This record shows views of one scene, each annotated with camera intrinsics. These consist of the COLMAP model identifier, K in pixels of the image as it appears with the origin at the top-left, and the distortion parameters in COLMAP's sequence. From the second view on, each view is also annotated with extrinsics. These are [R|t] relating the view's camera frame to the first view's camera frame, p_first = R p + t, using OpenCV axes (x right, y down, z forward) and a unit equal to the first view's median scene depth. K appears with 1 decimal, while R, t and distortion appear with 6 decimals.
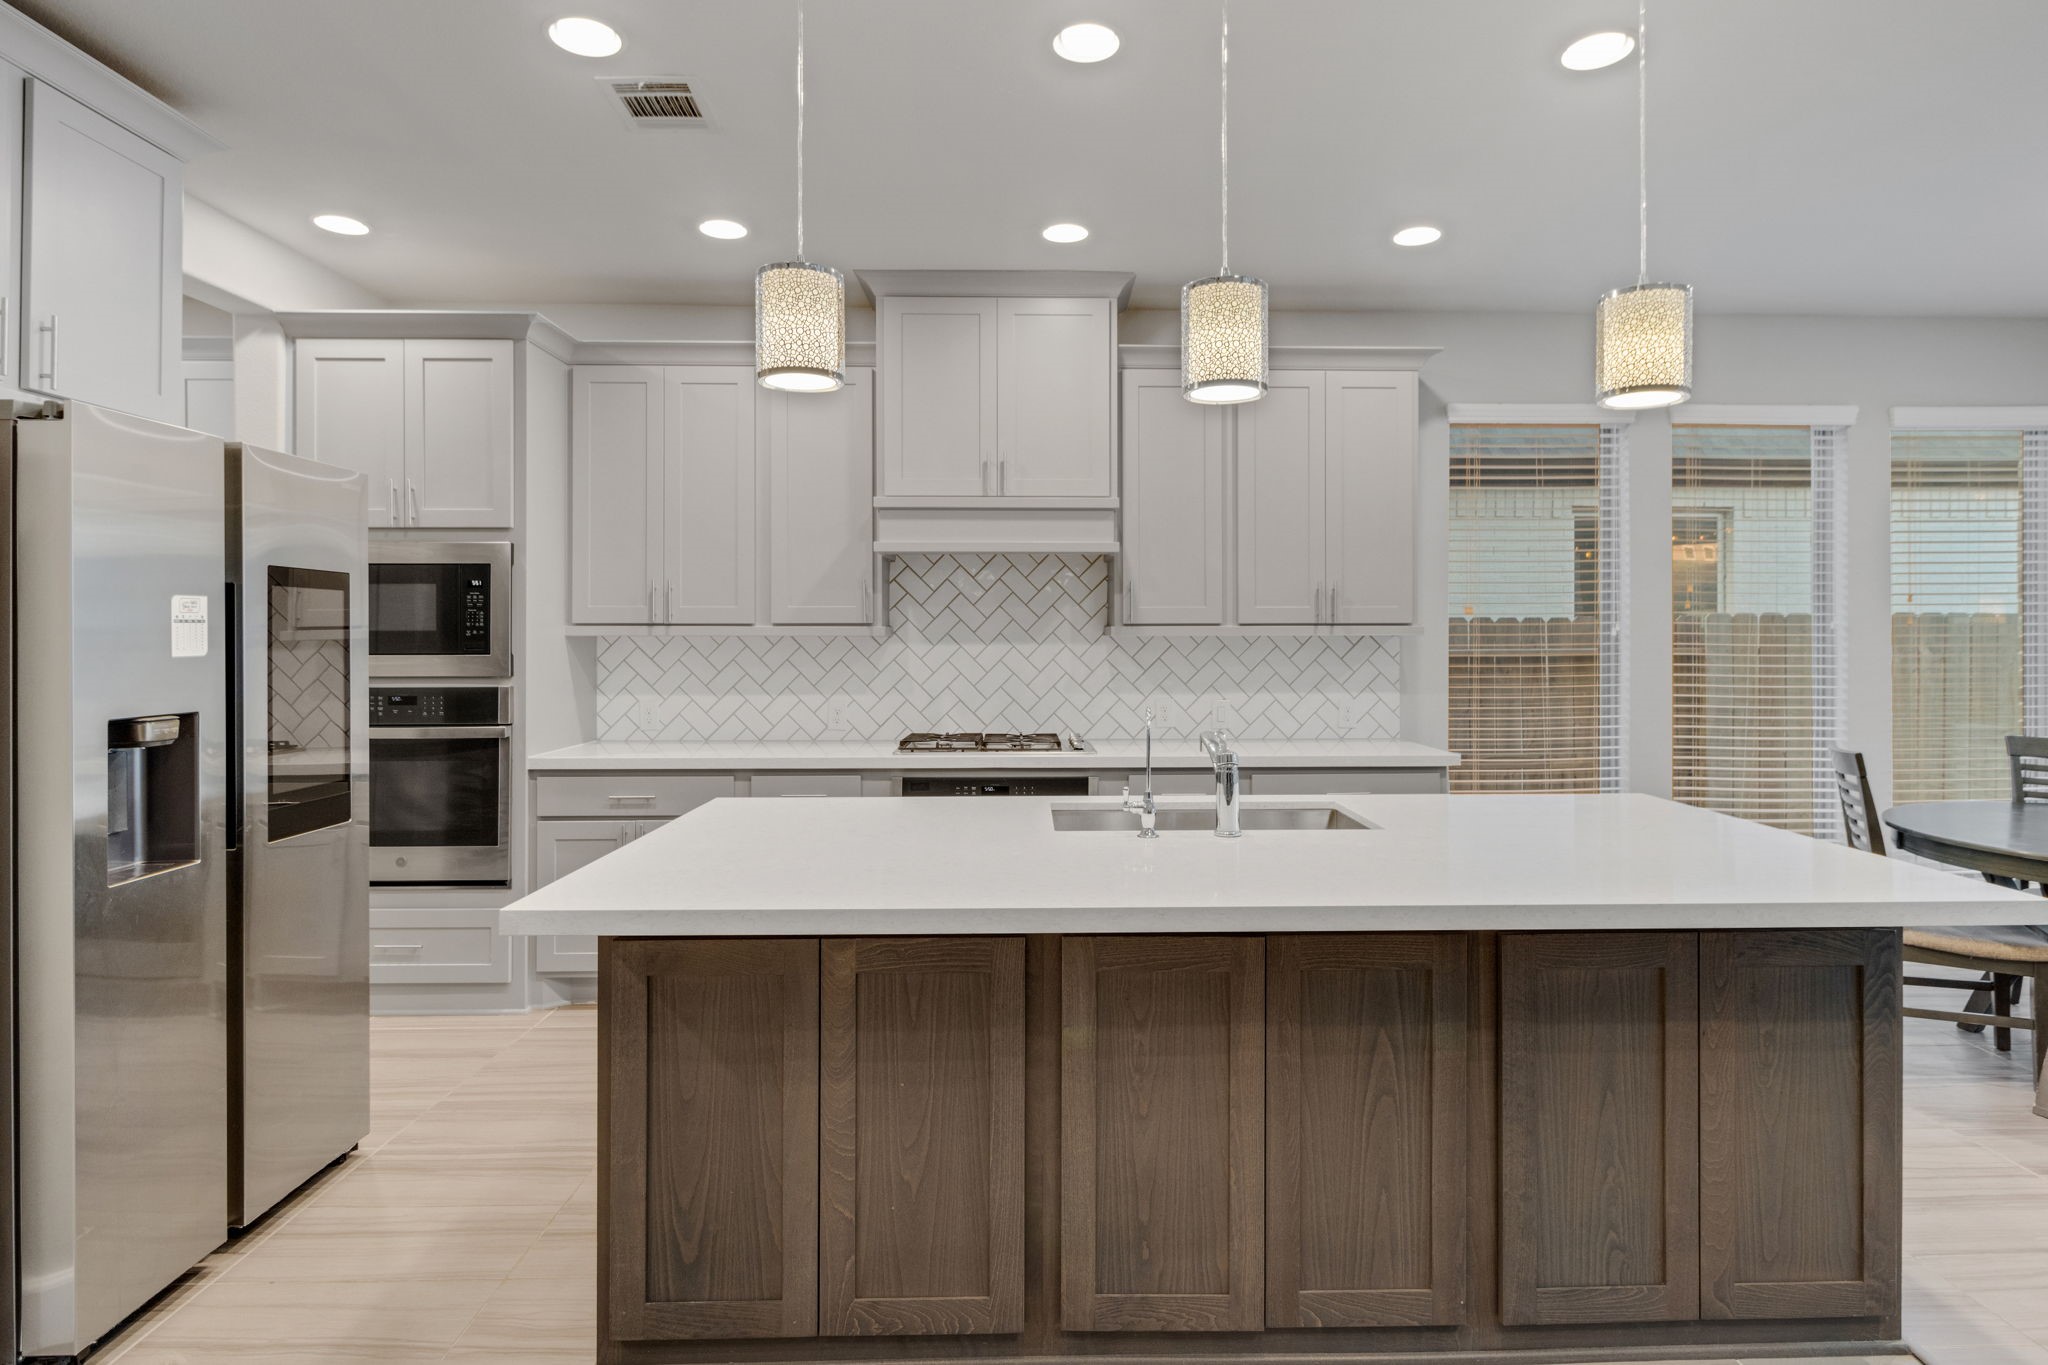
lens RADIAL K [[1093.9, 0, 1020.0], [0, 1093.9, 646.9], [0, 0, 1]] dist [-0.000372, 0.000413]
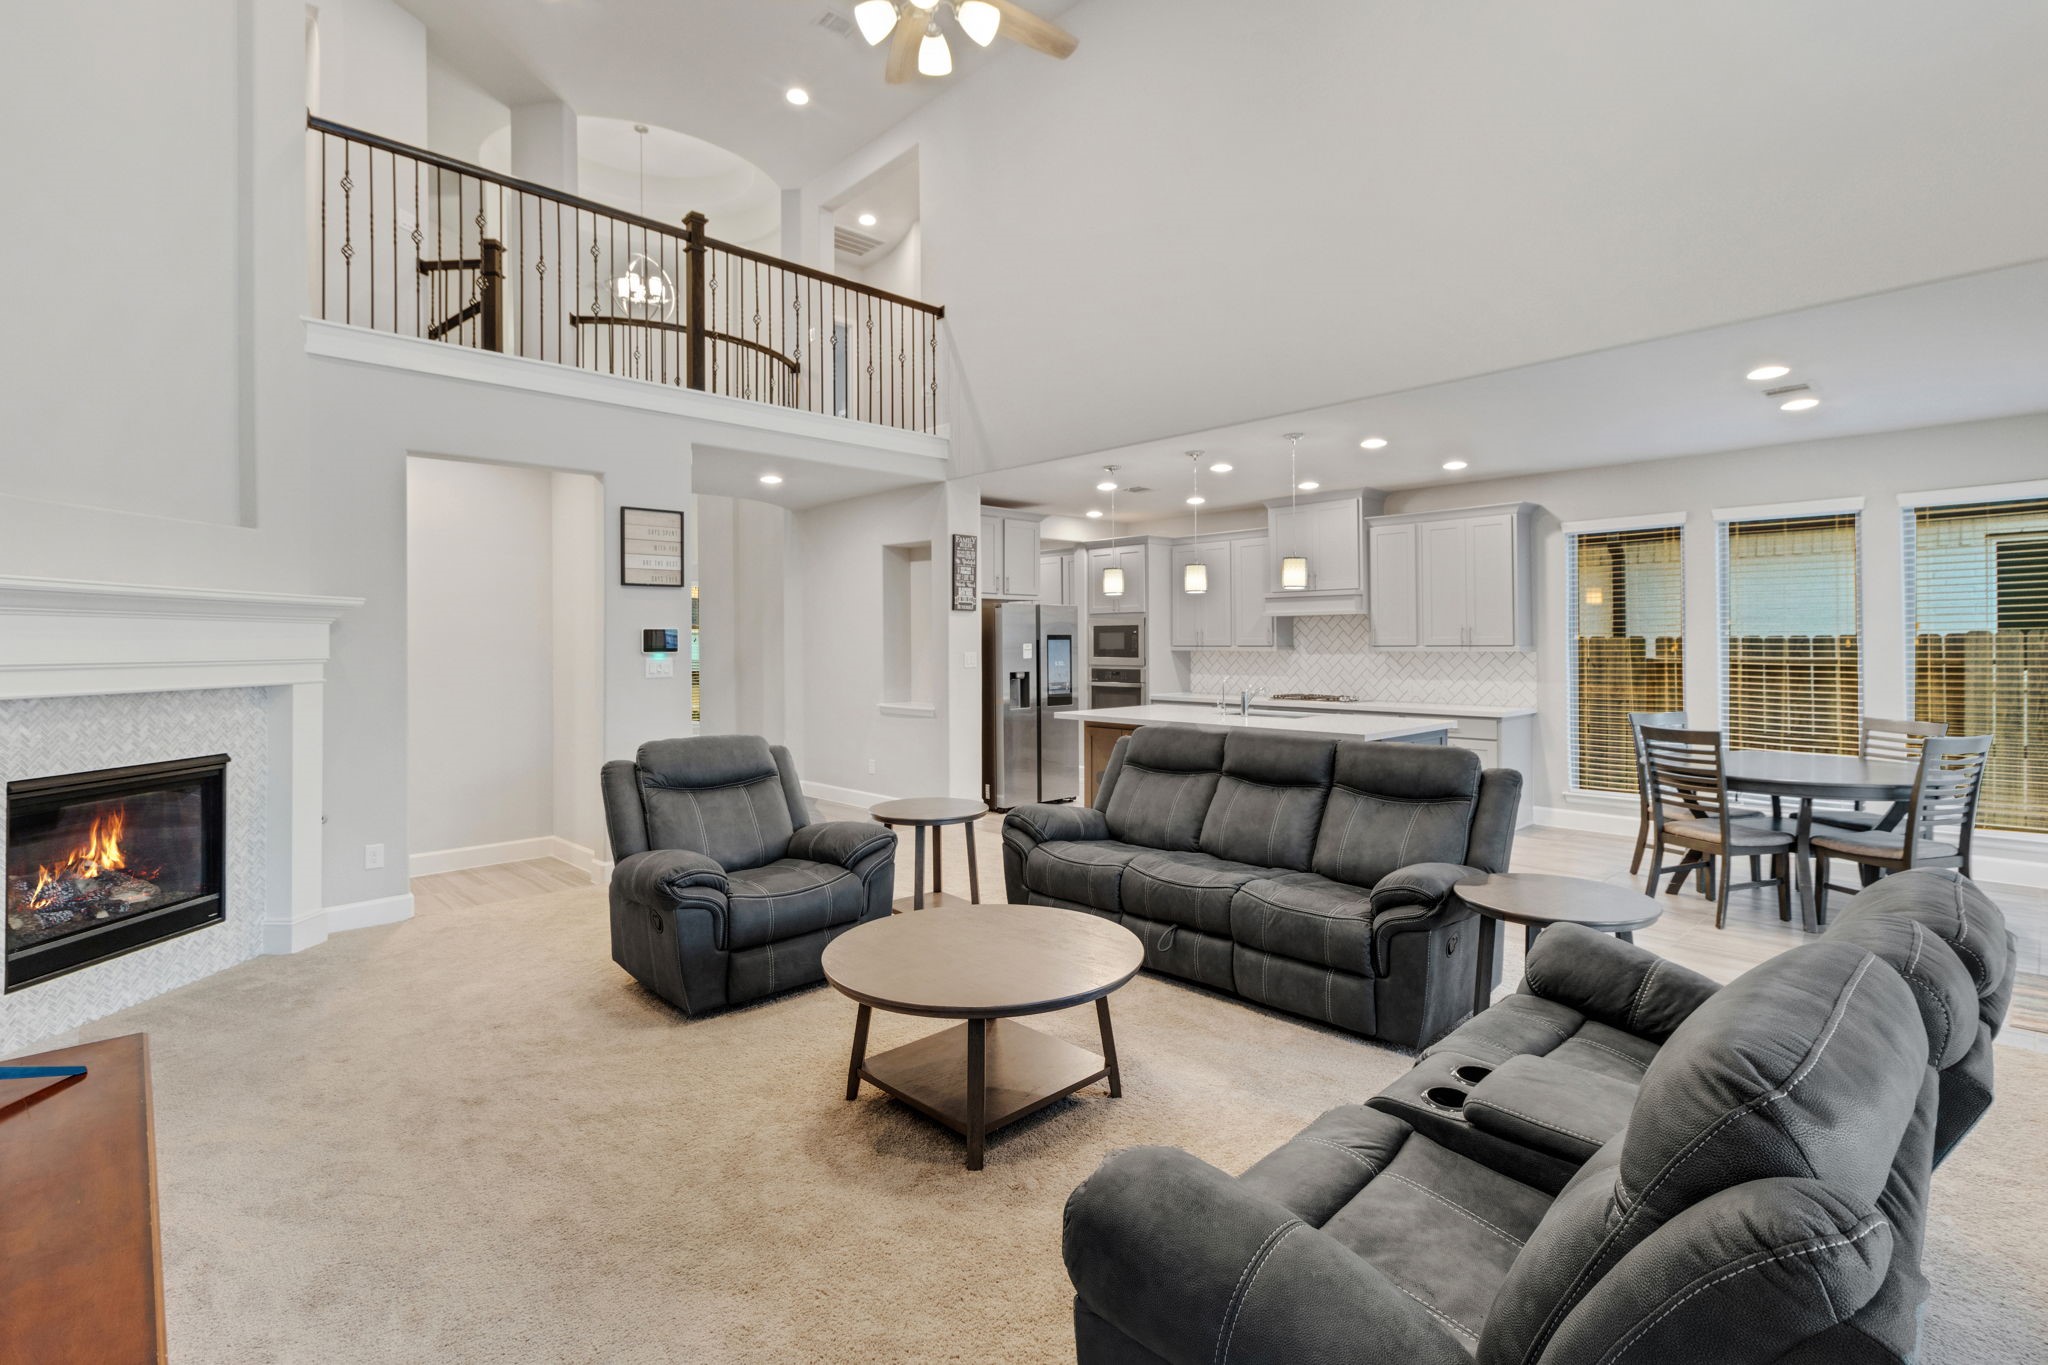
lens RADIAL K [[978.7, 0, 1062.4], [0, 978.7, 679.0], [0, 0, 1]] dist [0.004335, 0.000436]
pose [[0.684800, 0.025145, -0.728297, 1.283532], [-0.000739, 0.999428, 0.033811, -0.024381], [0.728731, -0.022615, 0.684427, -0.912572]]
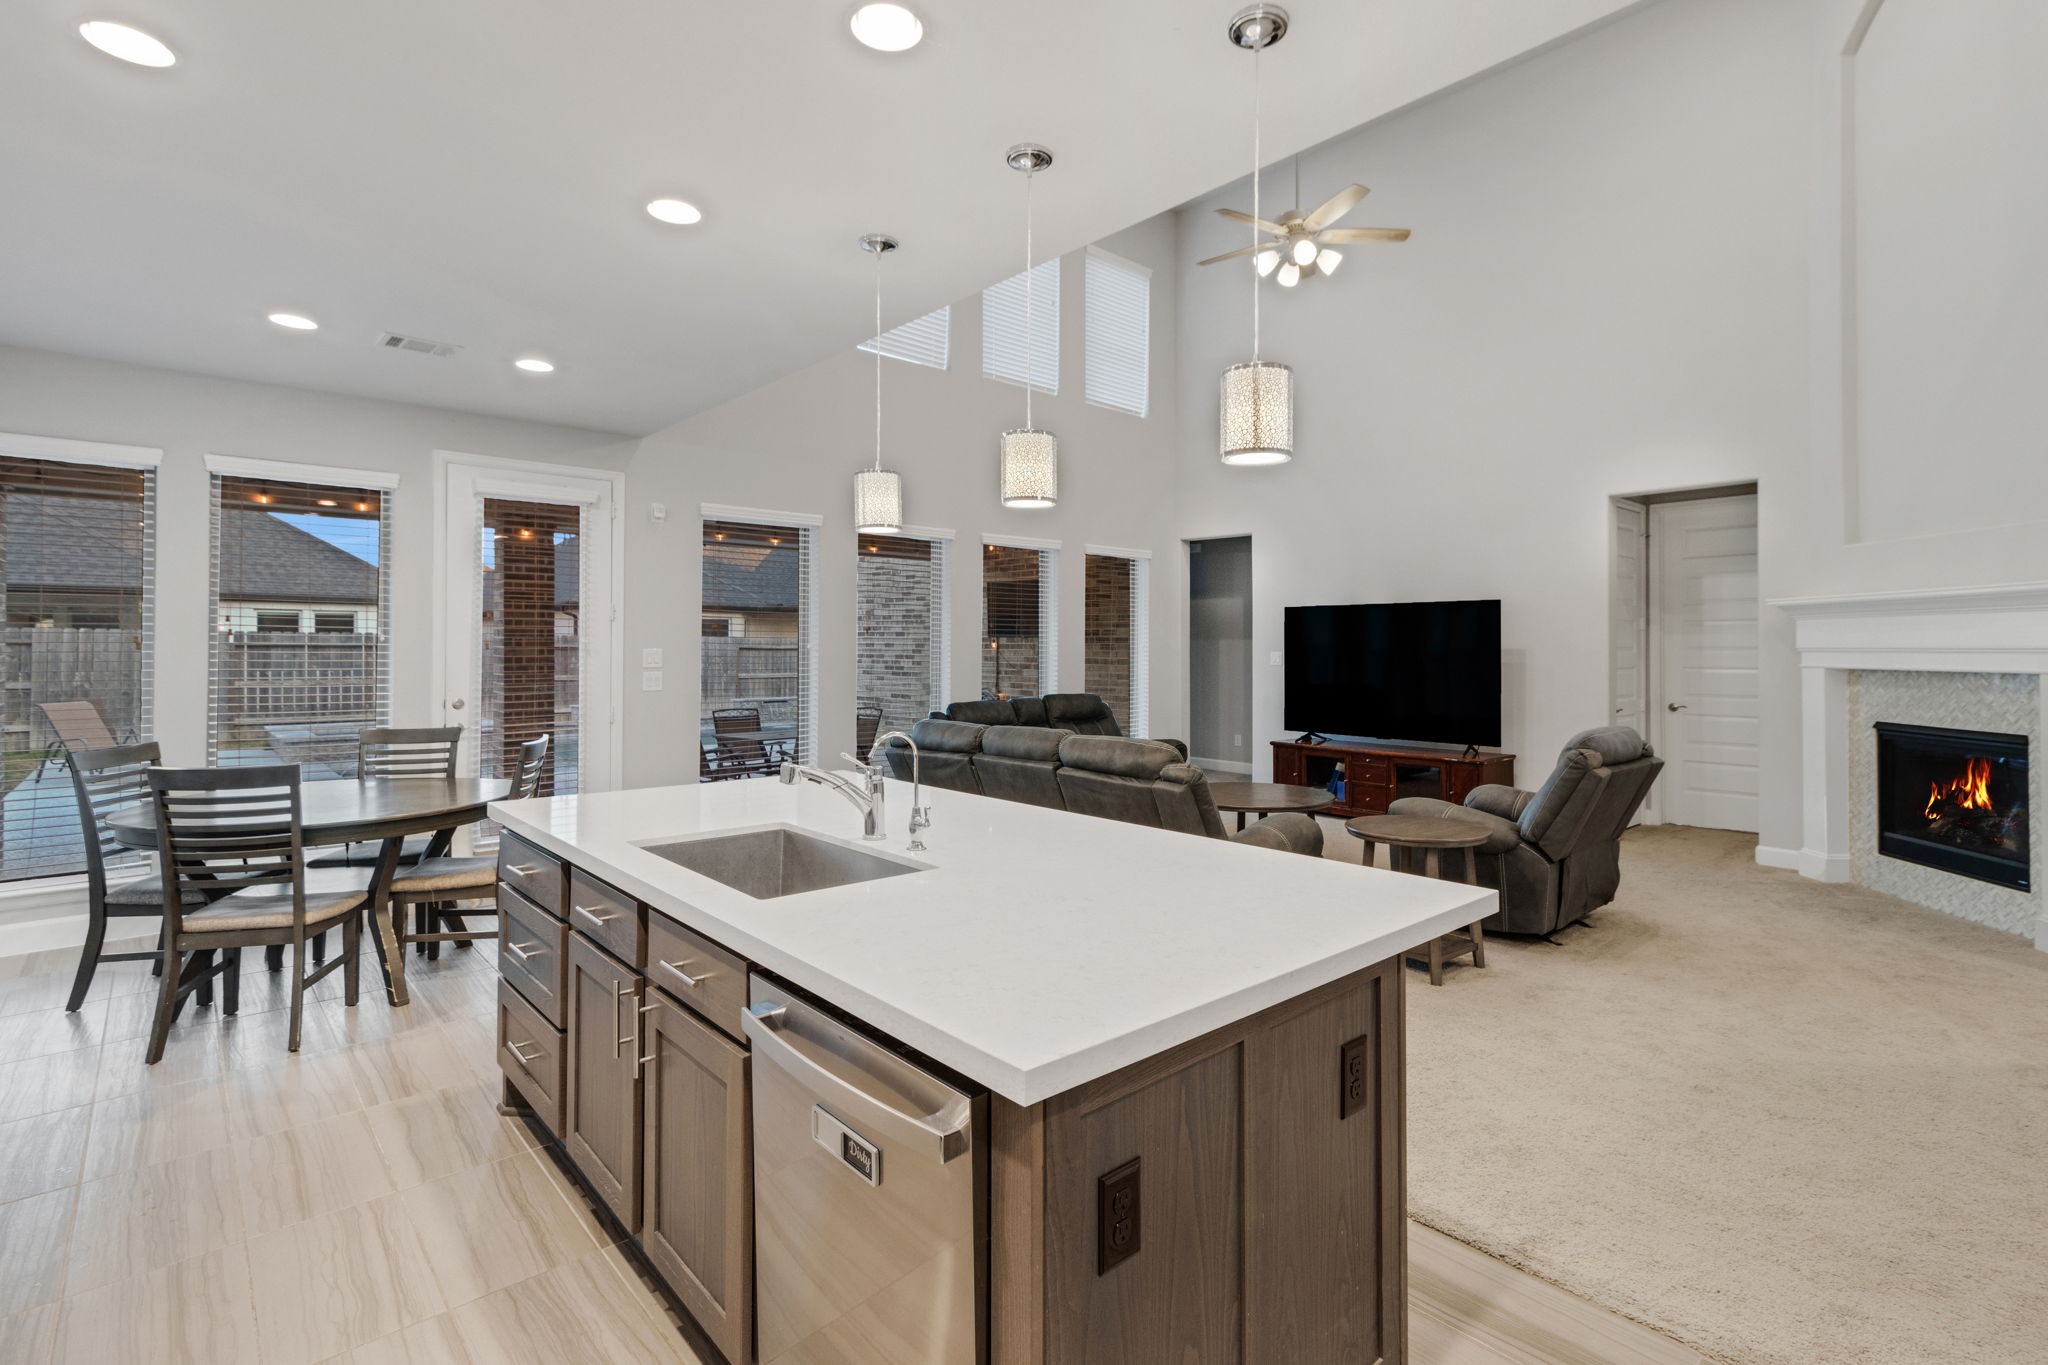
lens RADIAL K [[968.5, 0, 1065.3], [0, 968.5, 639.5], [0, 0, 1]] dist [0.004039, 0.000093]
pose [[-0.672897, 0.007330, 0.739700, -0.462362], [0.006216, 0.999972, -0.004255, -0.018462], [-0.739710, 0.001734, -0.672923, 0.991450]]
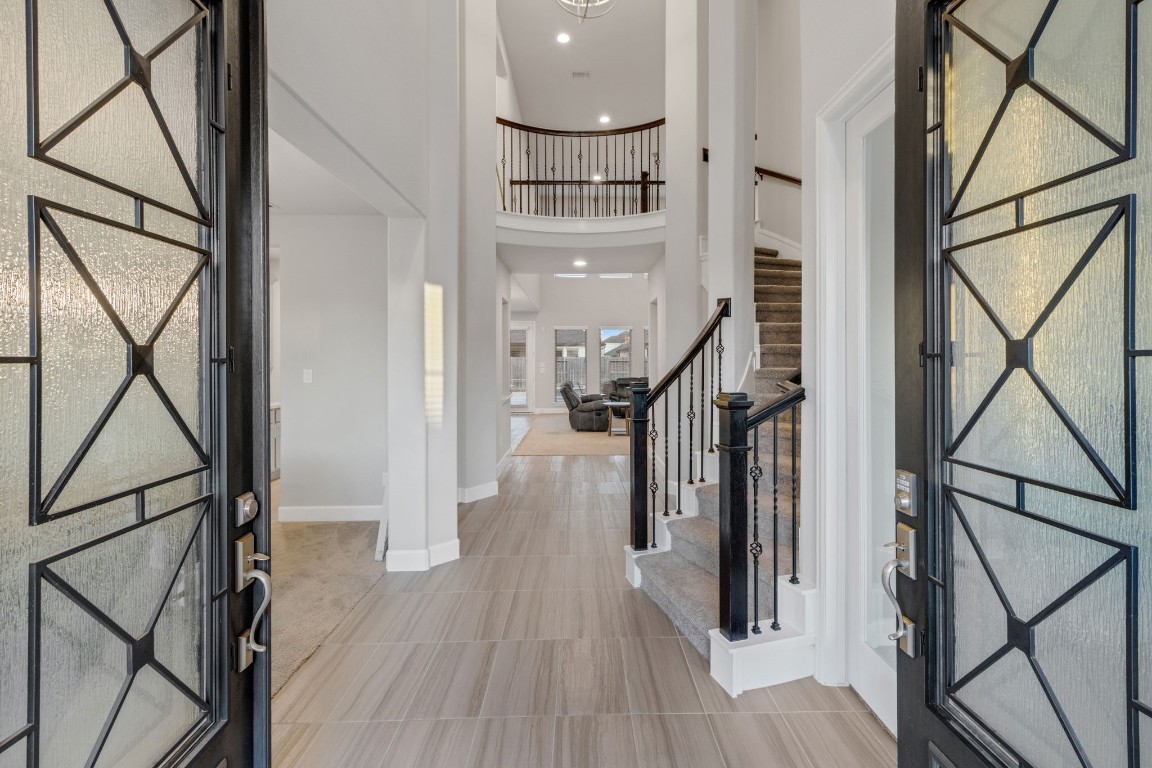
lens RADIAL K [[550.5, 0, 597.6], [0, 550.5, 382.0], [0, 0, 1]] dist [0.004335, 0.000436]
pose [[-0.031765, -0.036305, 0.998836, -2.758163], [0.011796, 0.999257, 0.036695, -0.016347], [-0.999426, 0.012948, -0.031314, 0.095231]]
